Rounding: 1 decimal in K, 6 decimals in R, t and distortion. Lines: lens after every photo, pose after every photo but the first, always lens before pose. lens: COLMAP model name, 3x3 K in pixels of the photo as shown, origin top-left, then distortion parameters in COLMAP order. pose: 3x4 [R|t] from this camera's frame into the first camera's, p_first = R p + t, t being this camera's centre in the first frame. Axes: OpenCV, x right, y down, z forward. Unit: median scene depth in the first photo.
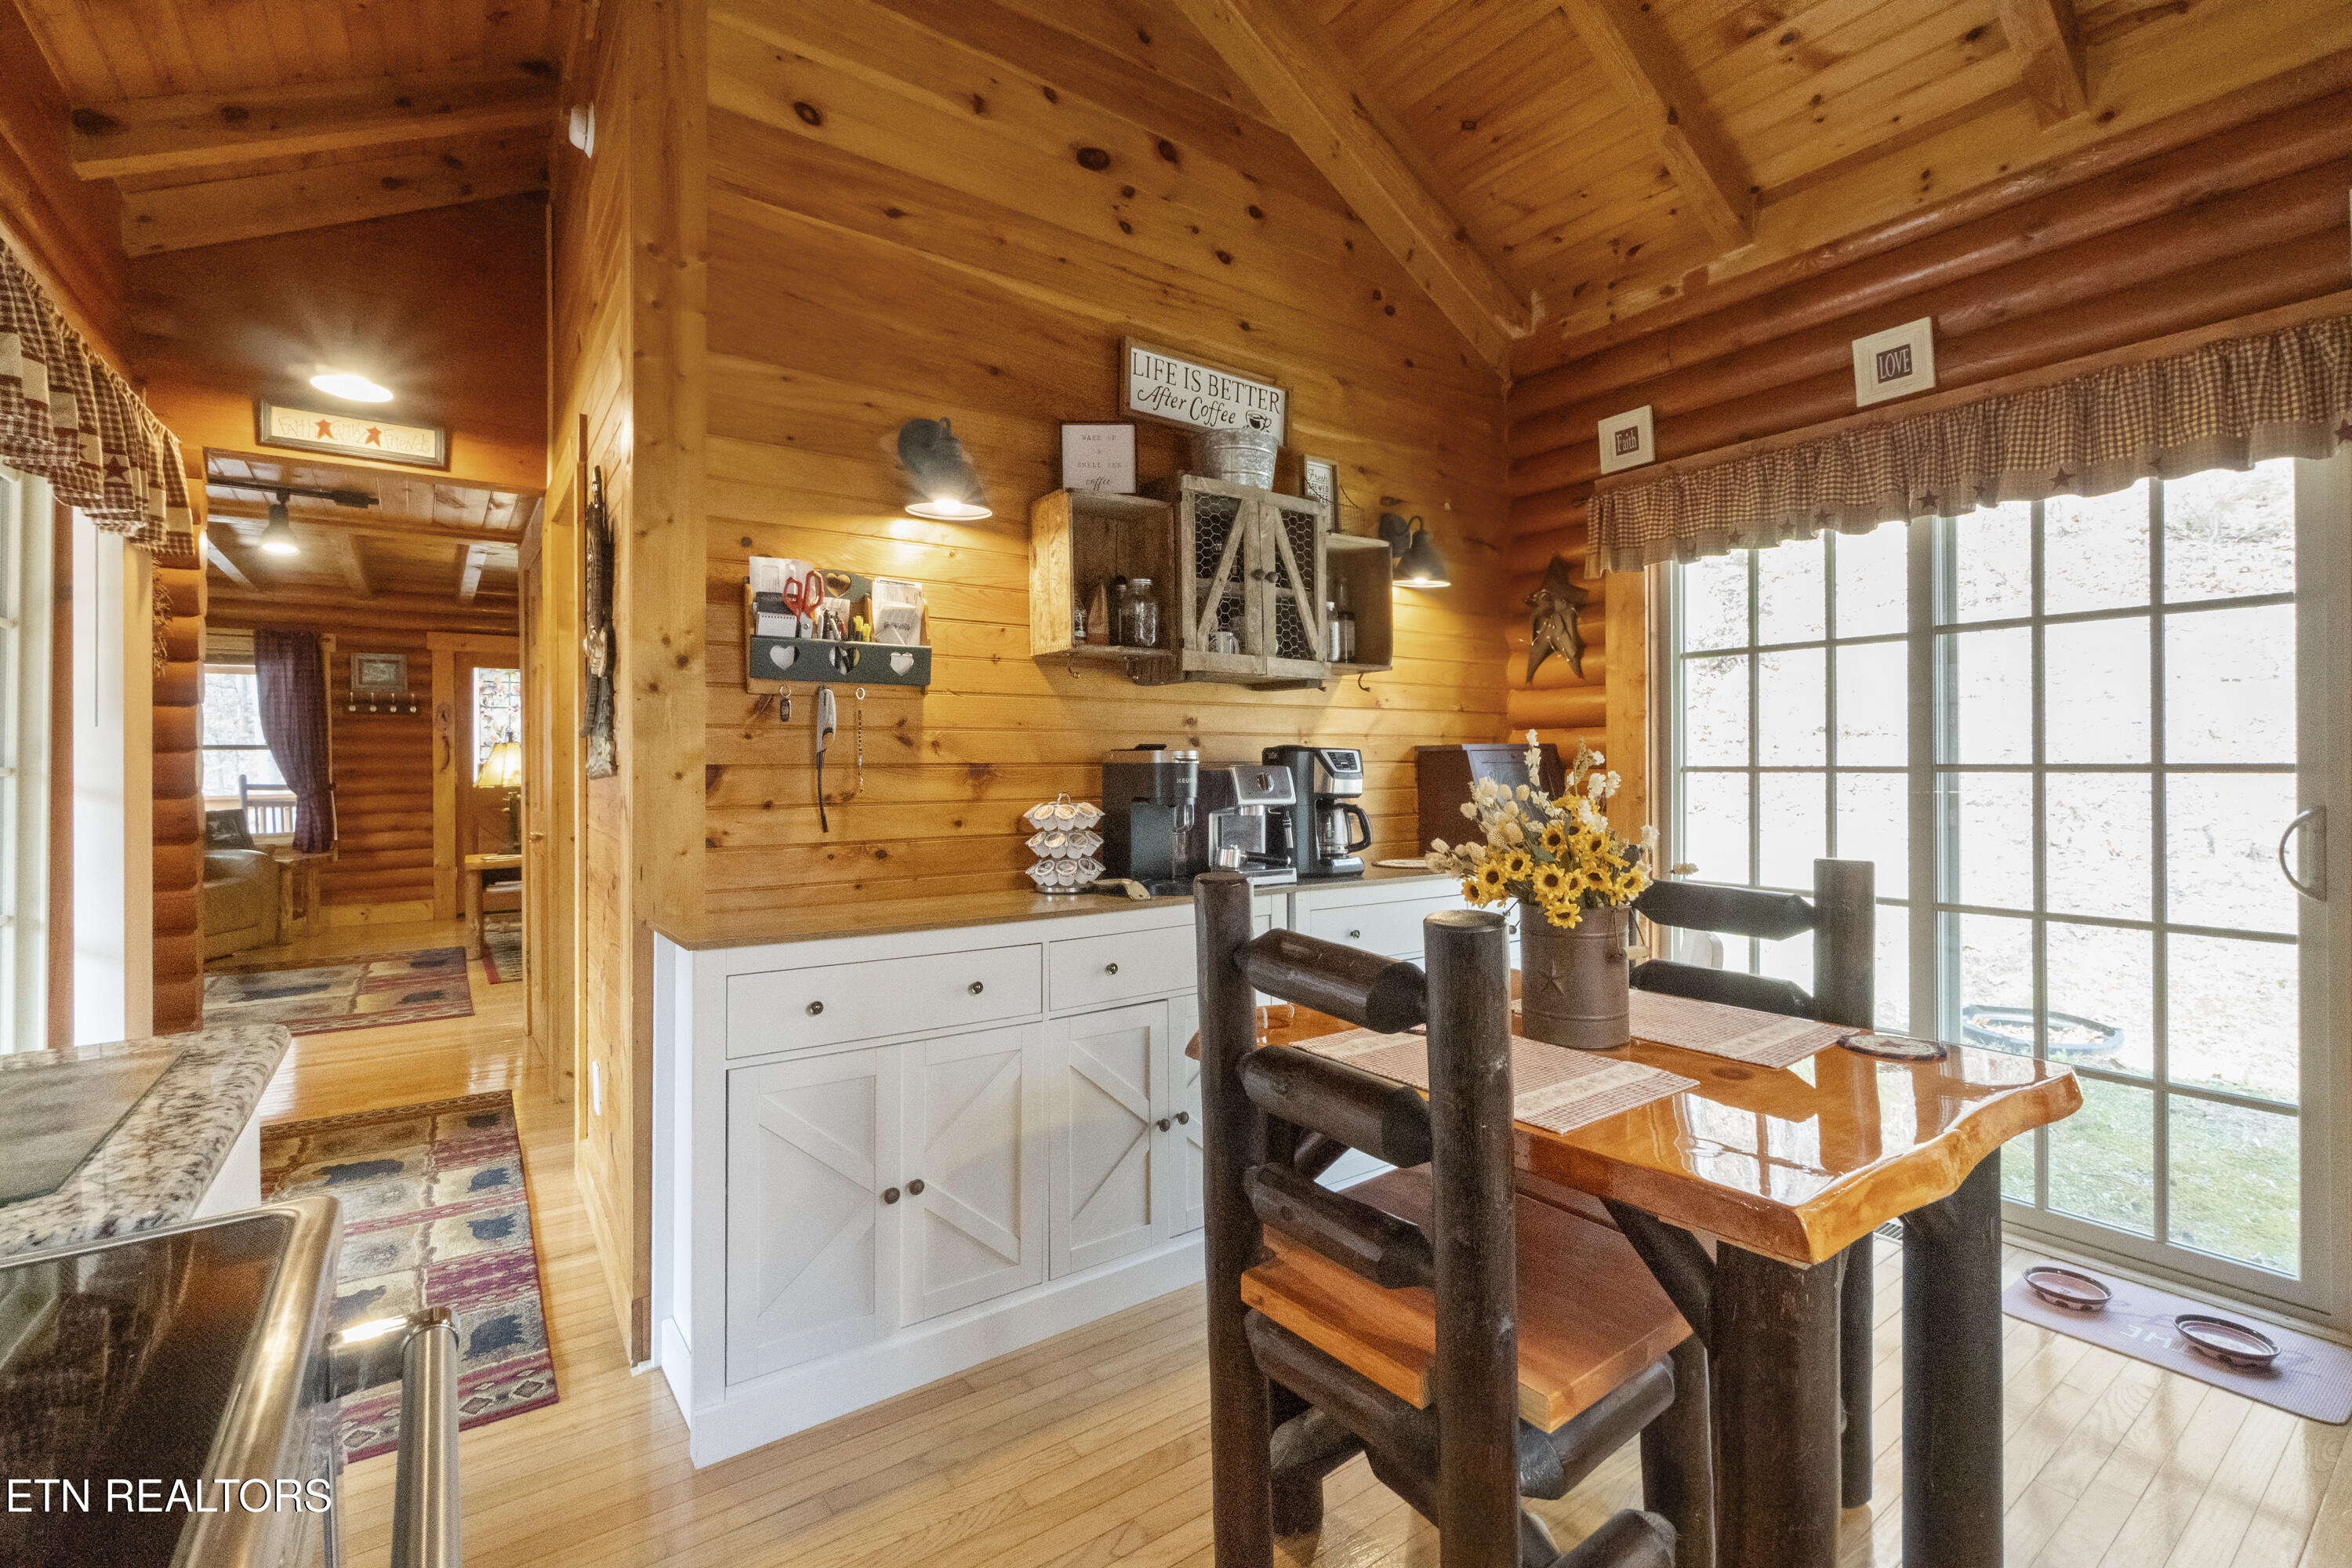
lens RADIAL K [[1027.2, 0, 1184.4], [0, 1027.2, 760.4], [0, 0, 1]] dist [-0.000520, -0.000219]
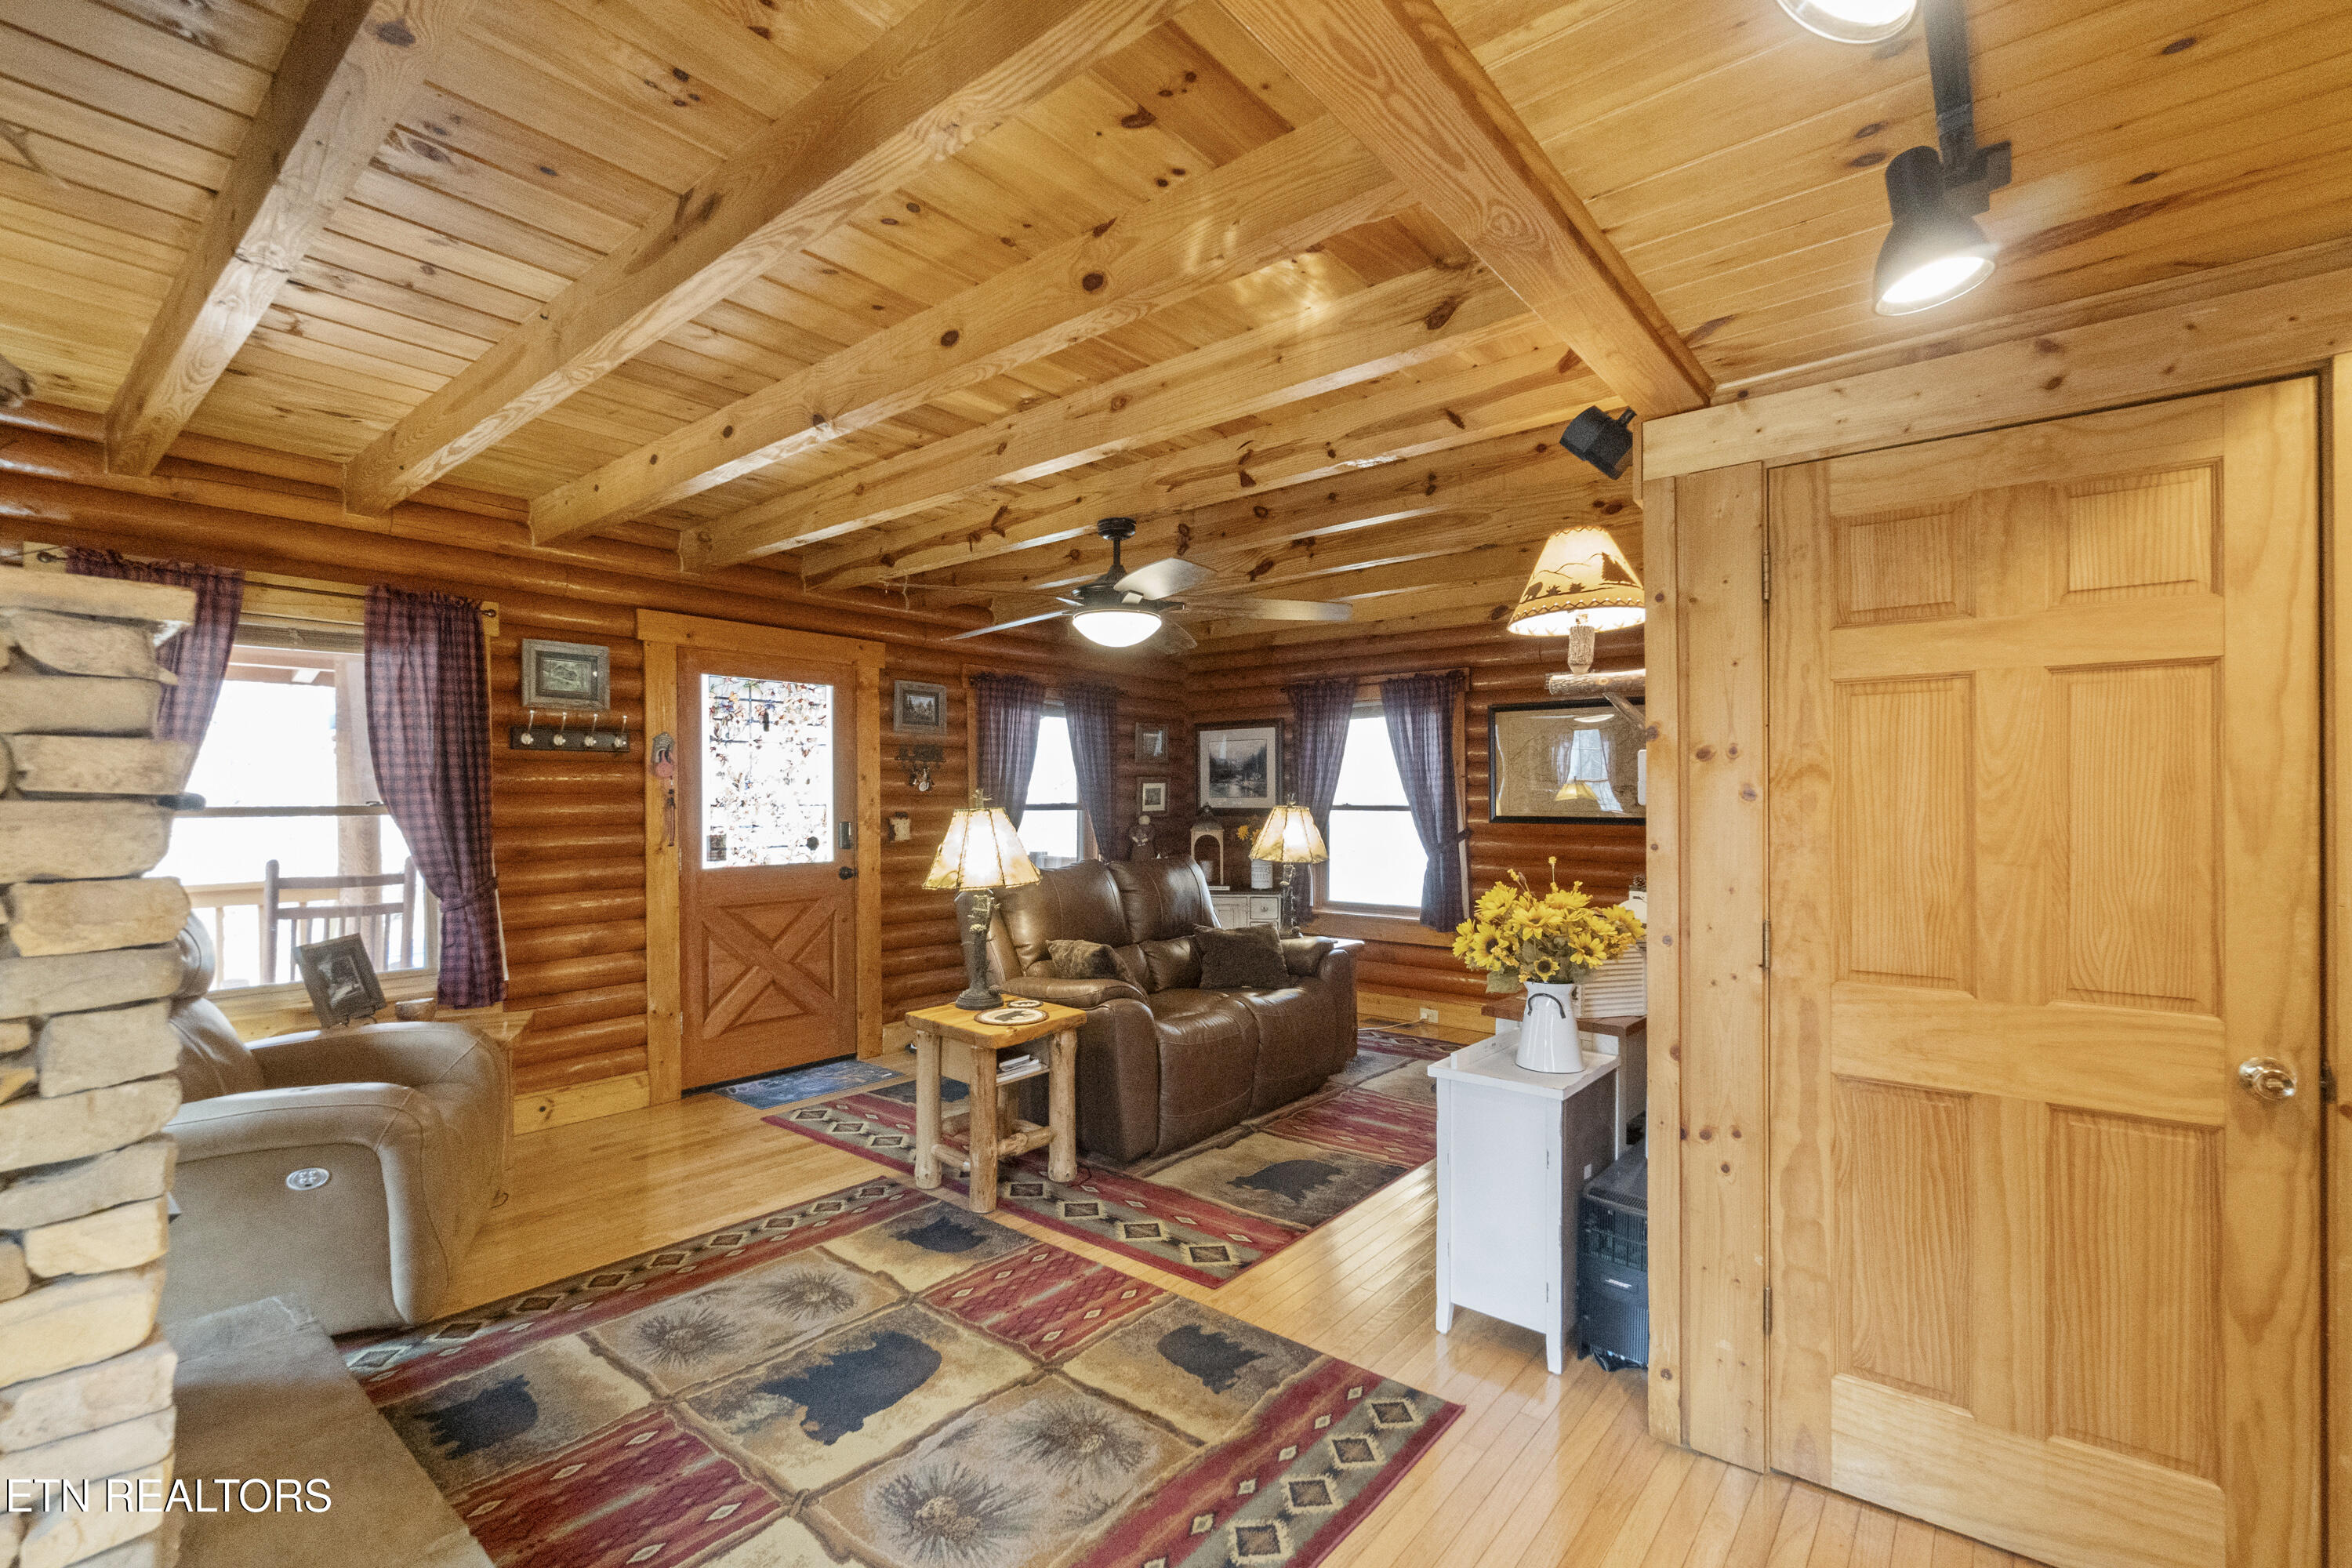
lens RADIAL K [[1026.2, 0, 1173.9], [0, 1026.2, 791.7], [0, 0, 1]] dist [-0.006898, -0.000083]
pose [[0.968071, 0.003192, 0.250656, -0.662349], [-0.001879, 0.999983, -0.005477, -0.021904], [-0.250670, 0.004831, 0.968061, 0.411104]]
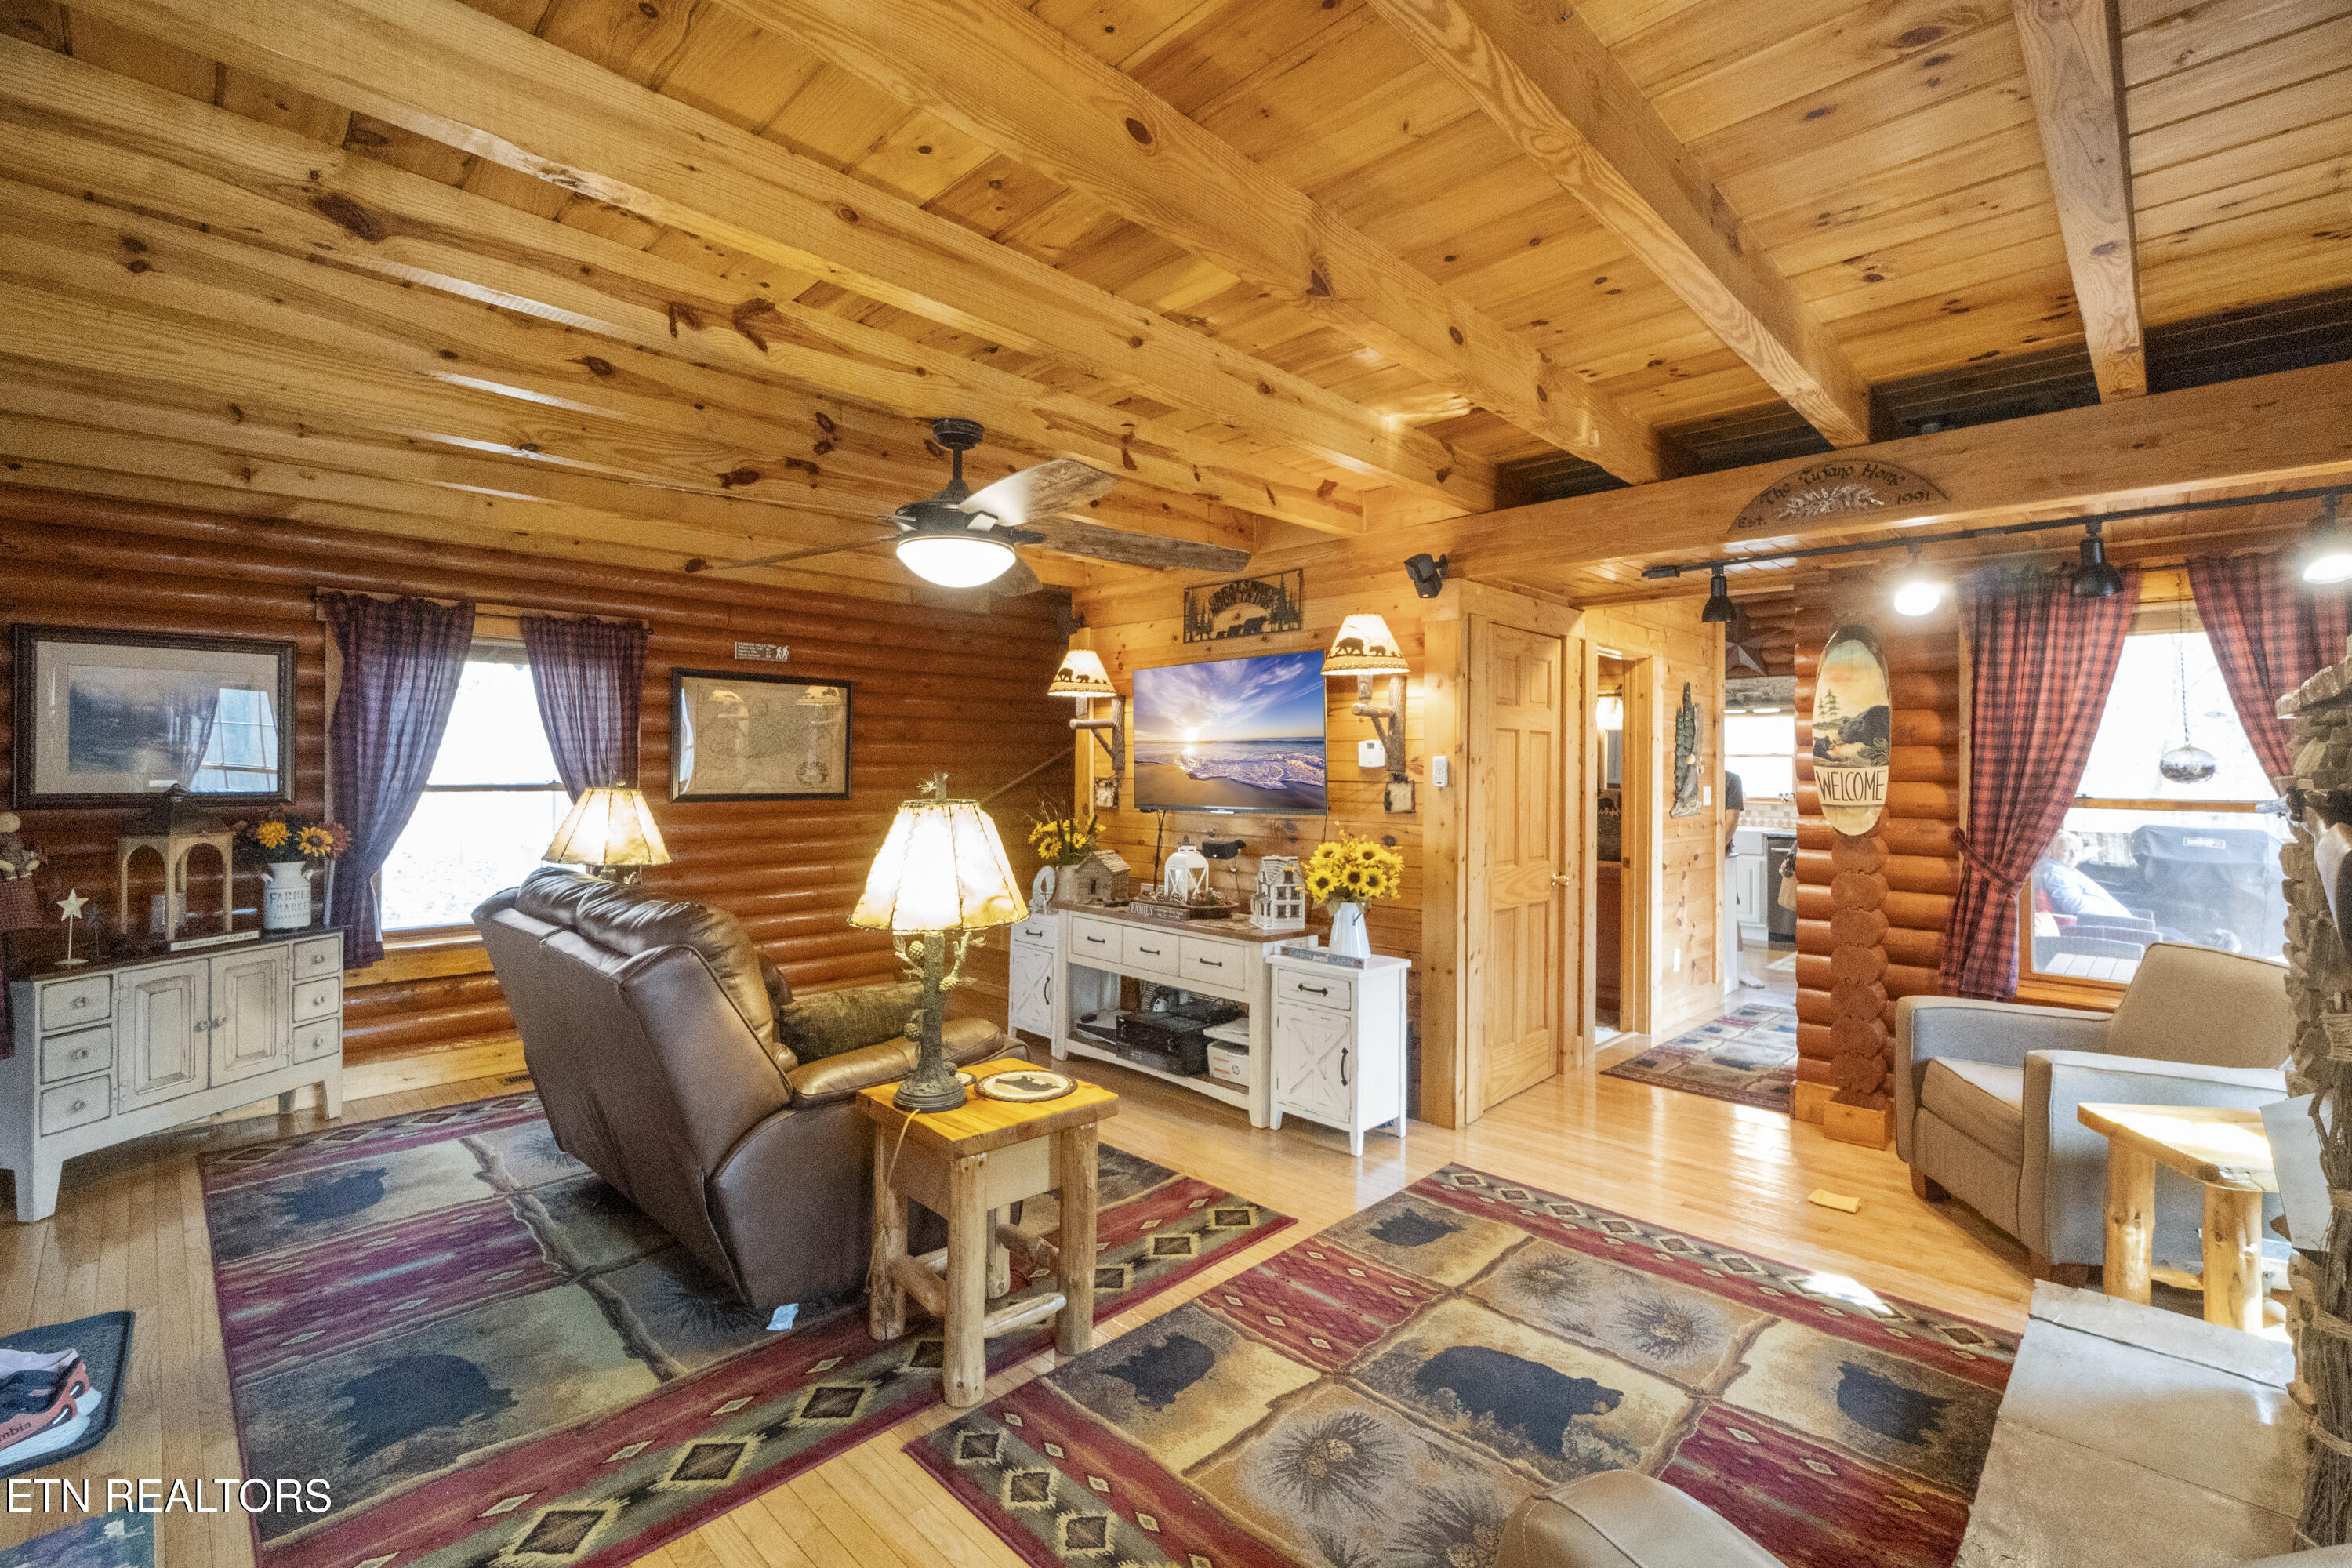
lens RADIAL K [[1027.2, 0, 1184.4], [0, 1027.2, 760.4], [0, 0, 1]] dist [-0.000520, -0.000219]
pose [[-0.164113, 0.006616, 0.986419, -0.990614], [-0.008048, 0.999935, -0.008046, -0.028816], [-0.986409, -0.009259, -0.164049, 0.929817]]
